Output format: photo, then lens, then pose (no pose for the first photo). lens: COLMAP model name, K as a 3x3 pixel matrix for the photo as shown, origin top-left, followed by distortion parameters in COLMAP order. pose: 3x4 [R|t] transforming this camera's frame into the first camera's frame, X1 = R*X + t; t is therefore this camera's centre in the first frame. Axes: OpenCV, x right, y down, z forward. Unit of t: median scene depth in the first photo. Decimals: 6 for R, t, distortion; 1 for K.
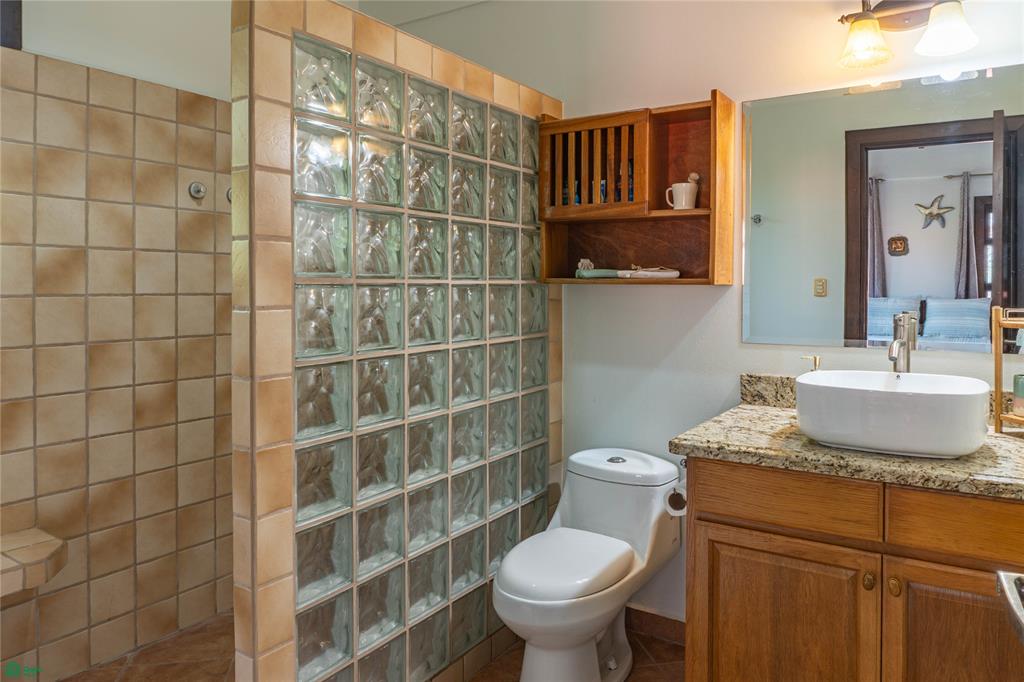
lens RADIAL K [[717.2, 0, 510.5], [0, 717.2, 297.6], [0, 0, 1]] dist [0.001787, -0.000958]
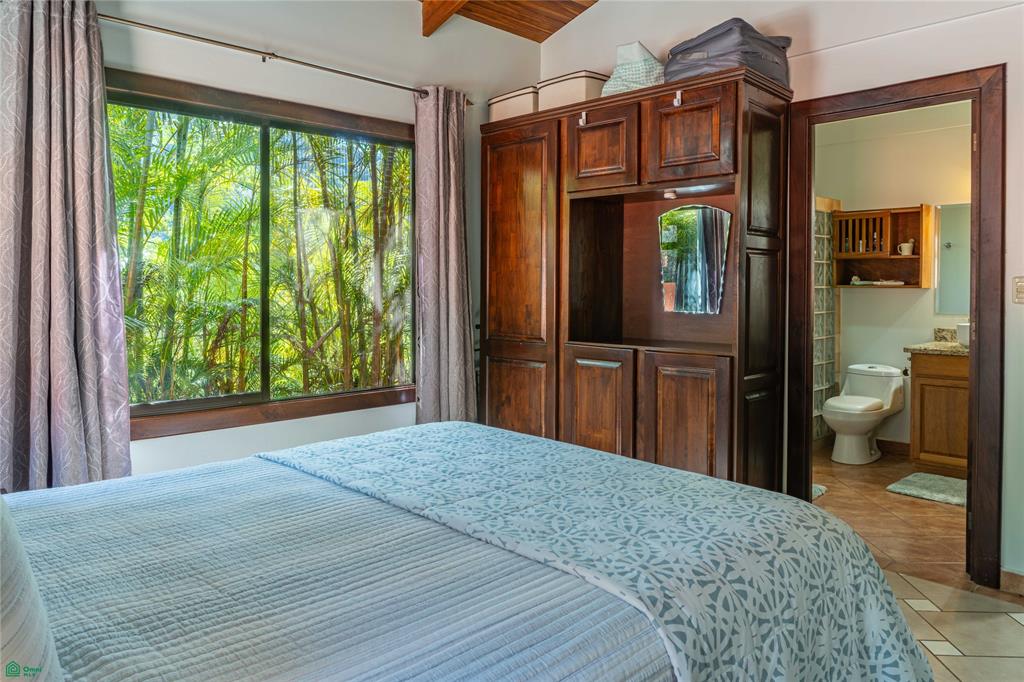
lens RADIAL K [[717.2, 0, 510.5], [0, 717.2, 297.6], [0, 0, 1]] dist [0.001787, -0.000958]
pose [[0.973768, 0.002417, -0.227531, -0.464123], [-0.003291, 0.999989, -0.003462, 0.024187], [0.227520, 0.004120, 0.973765, -1.501195]]
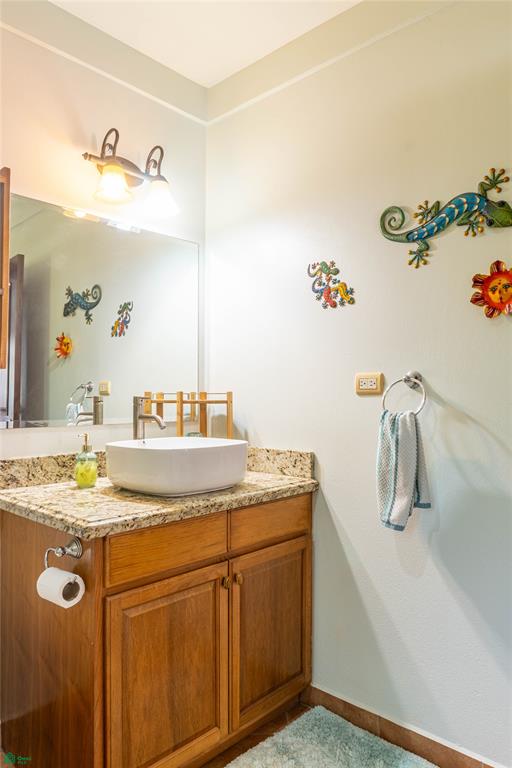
lens RADIAL K [[537.9, 0, 256.0], [0, 537.9, 384.0], [0, 0, 1]] dist [0.001787, -0.000958]
pose [[0.185357, 0.017313, 0.982519, -0.361279], [0.014603, 0.999686, -0.020371, 0.019476], [-0.982563, 0.018123, 0.185046, 0.503356]]
